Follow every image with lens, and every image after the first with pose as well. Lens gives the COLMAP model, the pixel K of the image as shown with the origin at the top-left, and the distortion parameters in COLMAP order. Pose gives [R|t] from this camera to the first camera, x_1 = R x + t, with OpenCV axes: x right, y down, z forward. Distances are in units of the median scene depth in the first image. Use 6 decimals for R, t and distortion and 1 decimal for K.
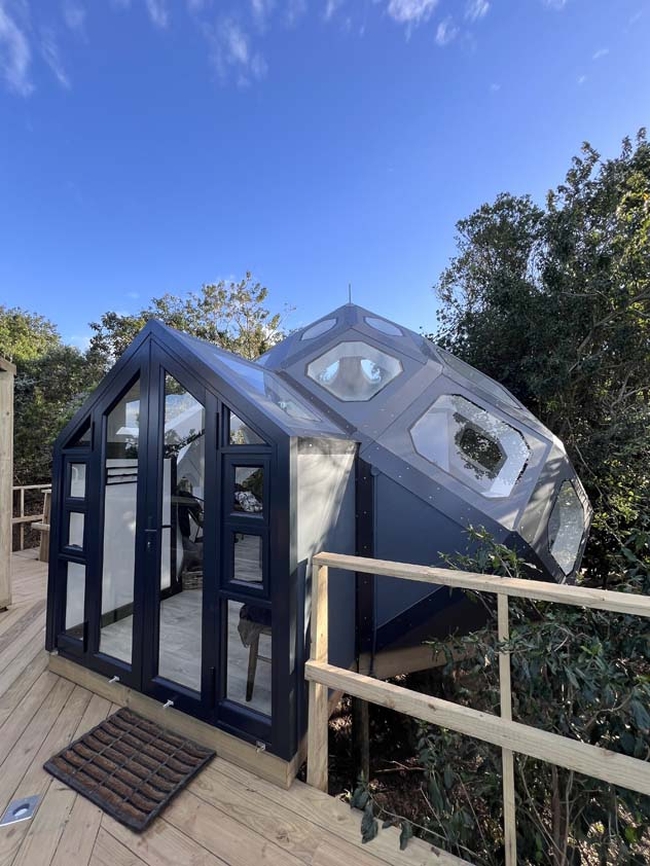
lens RADIAL K [[341.5, 0, 325.0], [0, 341.5, 433.0], [0, 0, 1]] dist [0.001877, -0.000205]
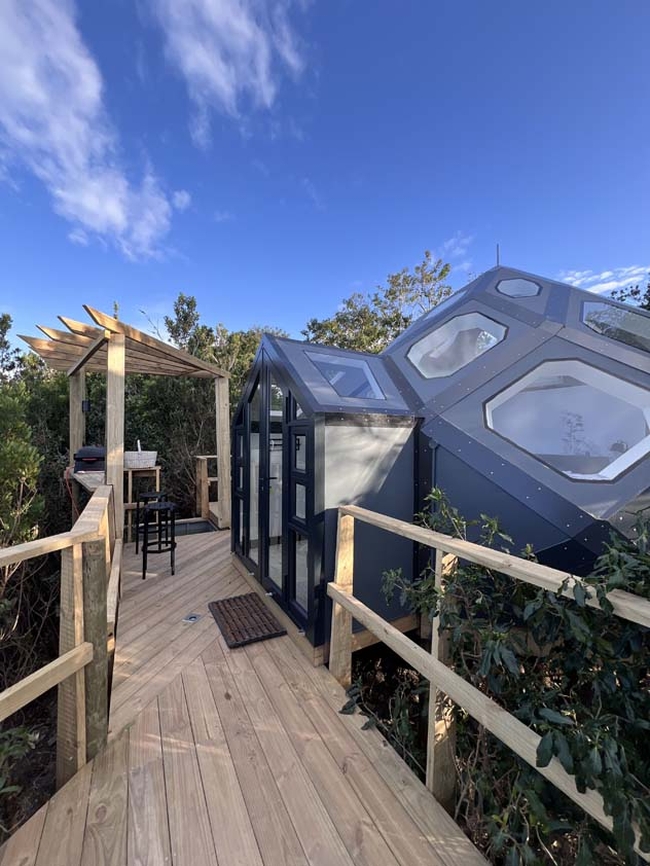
lens RADIAL K [[341.5, 0, 325.0], [0, 341.5, 433.0], [0, 0, 1]] dist [0.001877, -0.000205]
pose [[0.826499, 0.004137, -0.562923, 0.574892], [0.023868, 0.998816, 0.042385, 0.030699], [0.562432, -0.048467, 0.825422, -0.060155]]
